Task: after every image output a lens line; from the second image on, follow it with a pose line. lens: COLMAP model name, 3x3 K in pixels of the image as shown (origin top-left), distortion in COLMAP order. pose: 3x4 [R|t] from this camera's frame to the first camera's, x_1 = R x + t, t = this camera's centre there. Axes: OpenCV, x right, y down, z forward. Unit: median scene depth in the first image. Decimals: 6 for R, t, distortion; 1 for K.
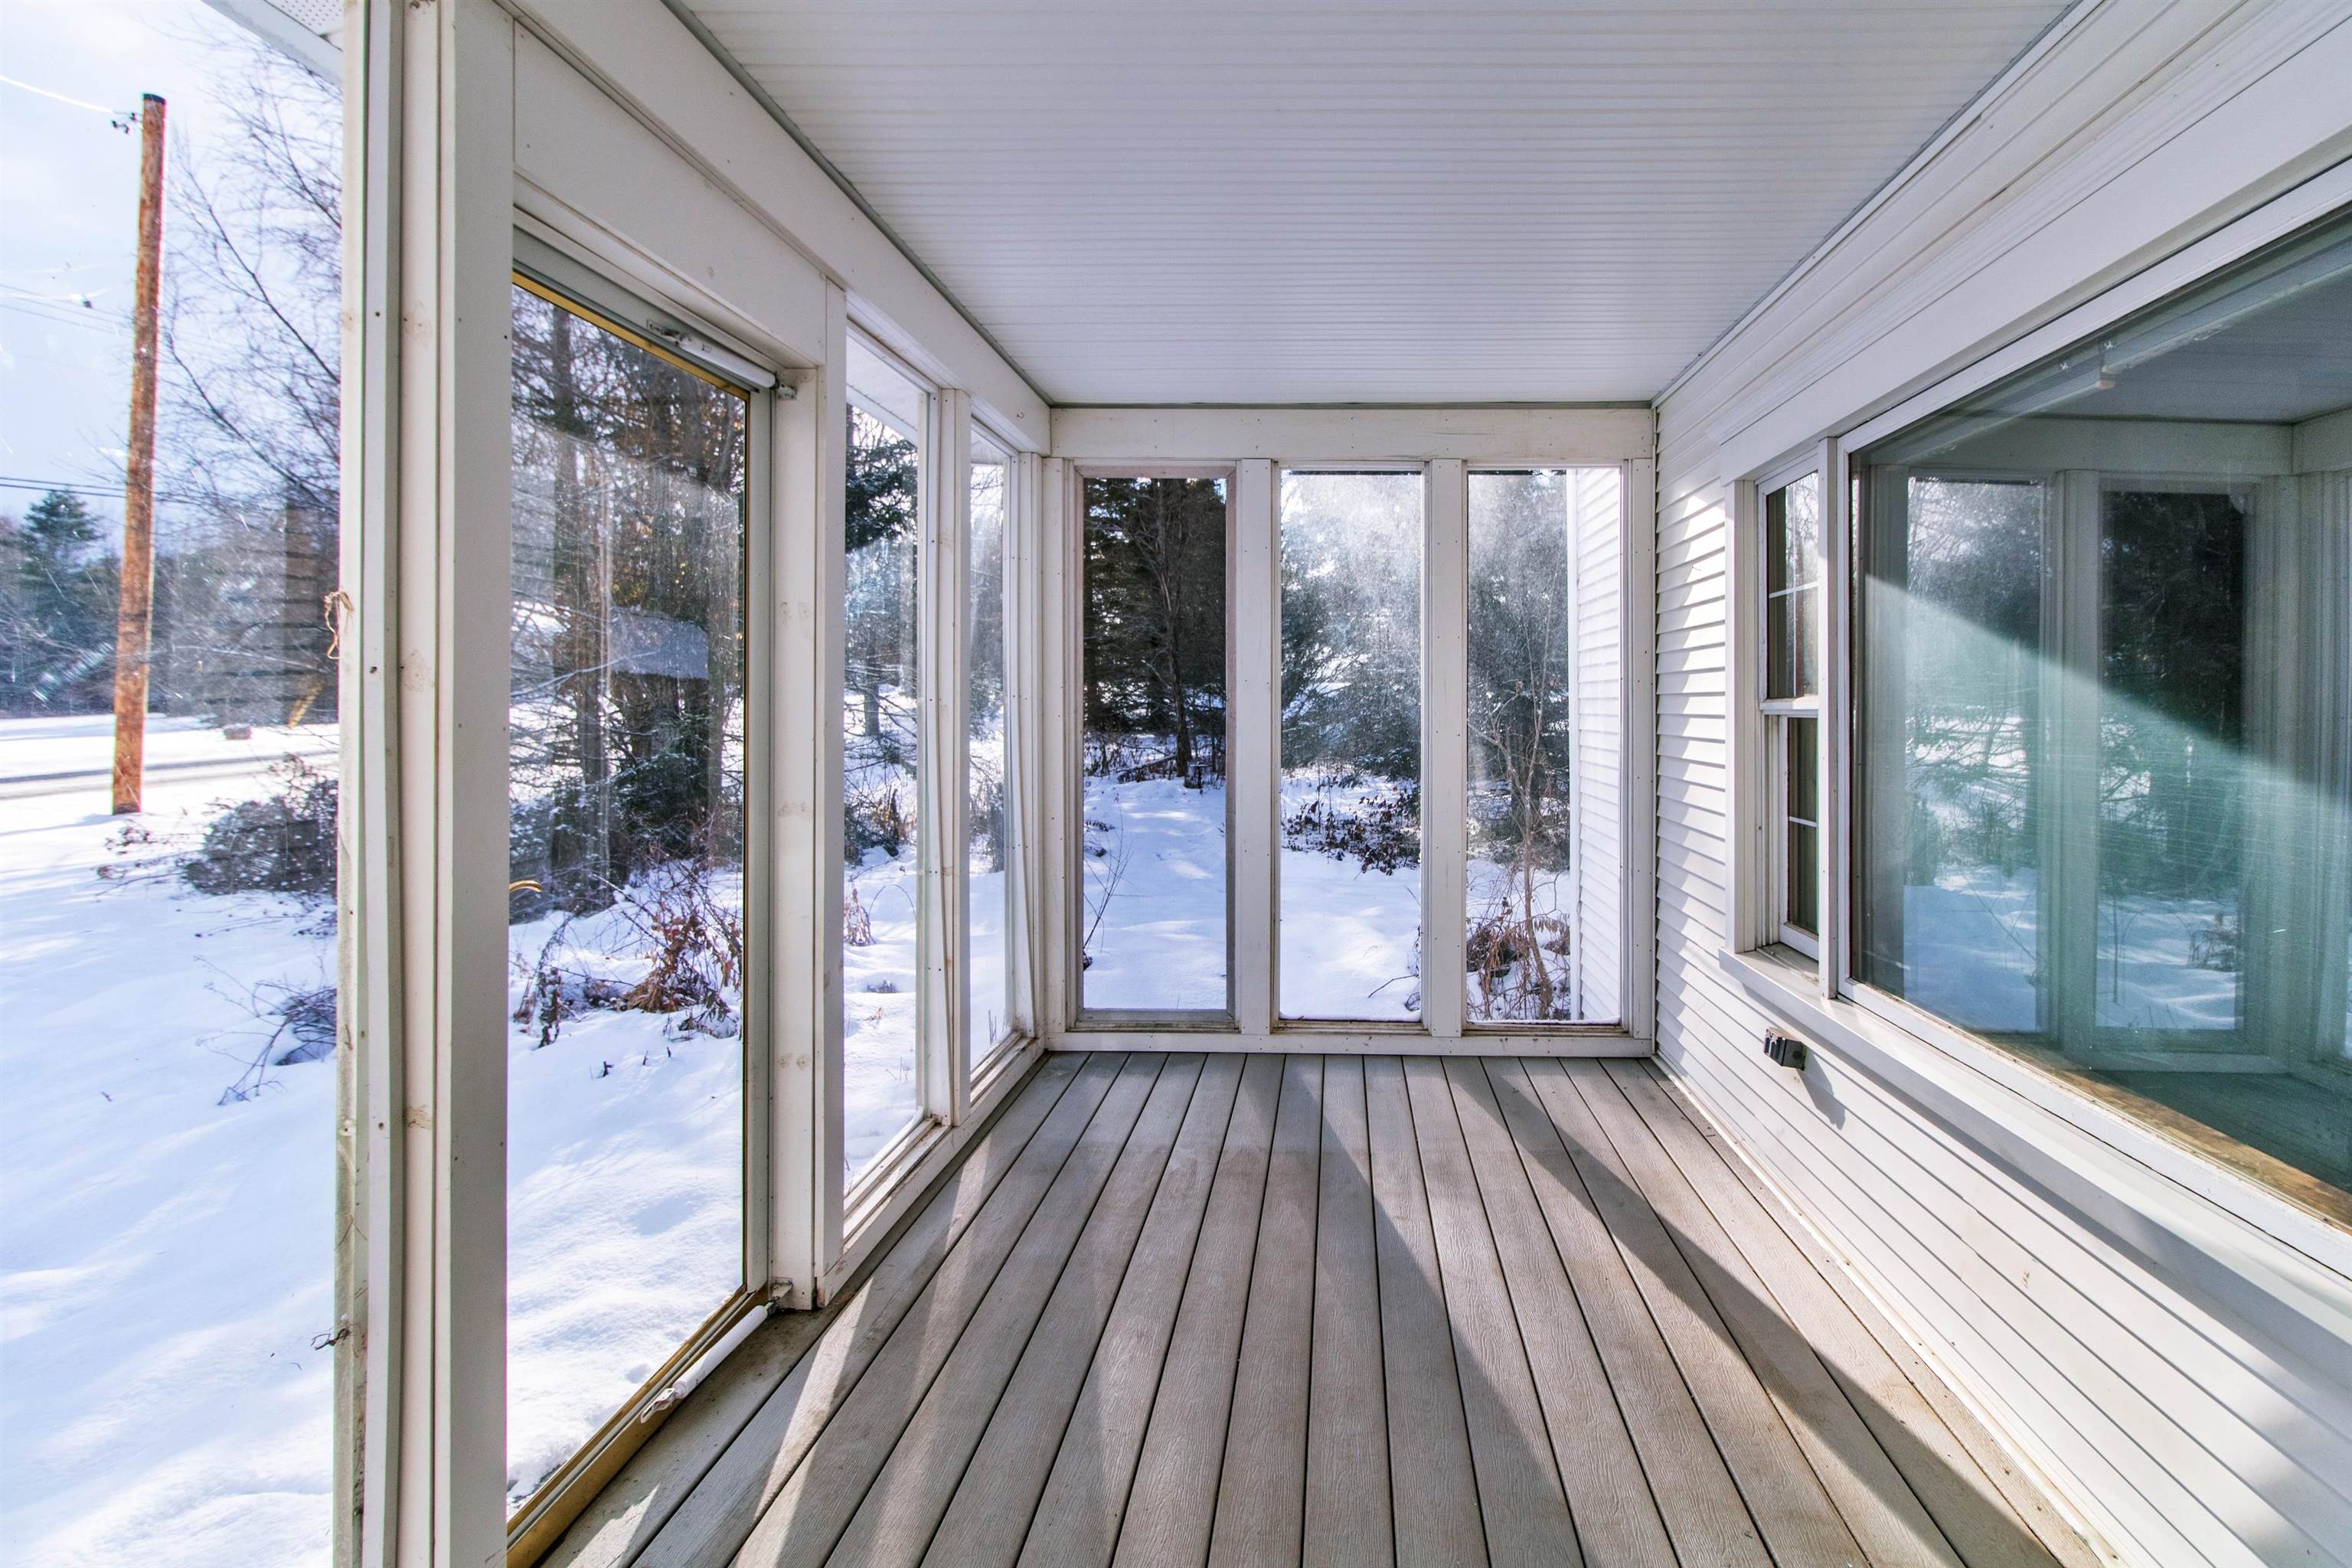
lens RADIAL K [[1115.3, 0, 1311.8], [0, 1115.3, 706.3], [0, 0, 1]] dist [0.000593, 0.001853]
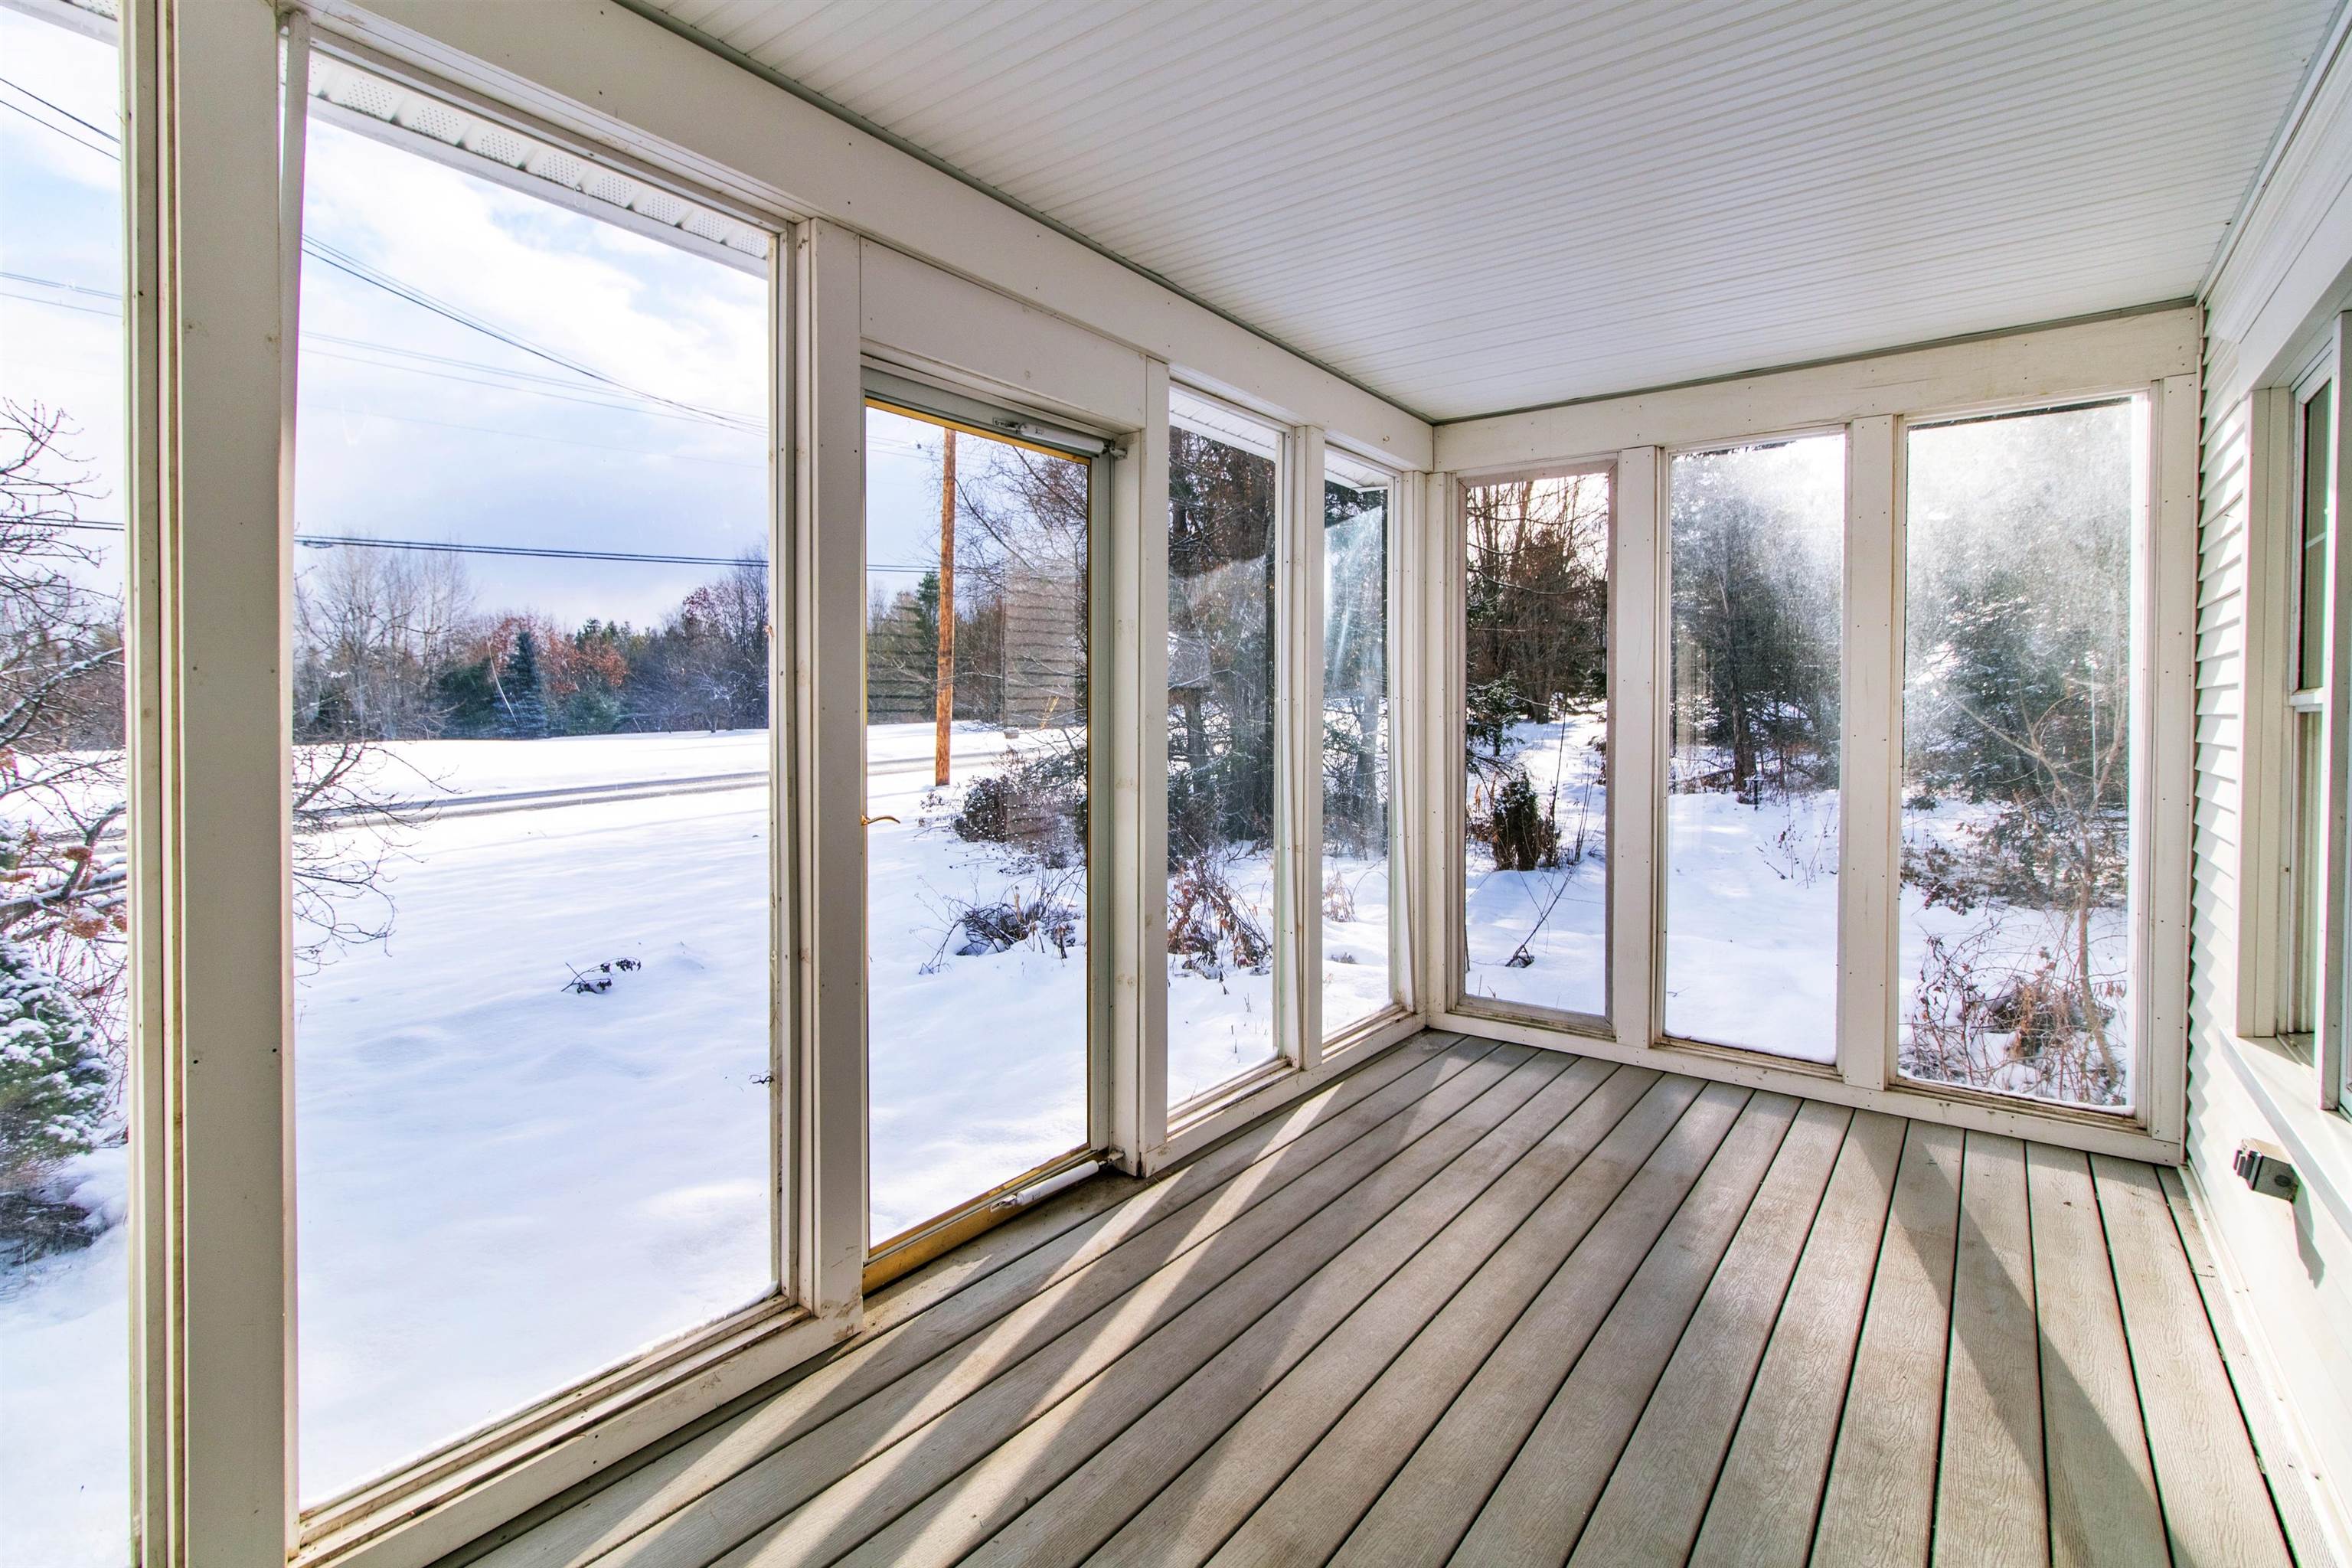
lens RADIAL K [[1115.3, 0, 1259.8], [0, 1115.3, 747.9], [0, 0, 1]] dist [0.000593, 0.001853]
pose [[0.823417, 0.015751, -0.567219, 0.237148], [-0.001873, 0.999685, 0.025041, 0.012327], [0.567434, -0.019557, 0.823186, 0.025940]]
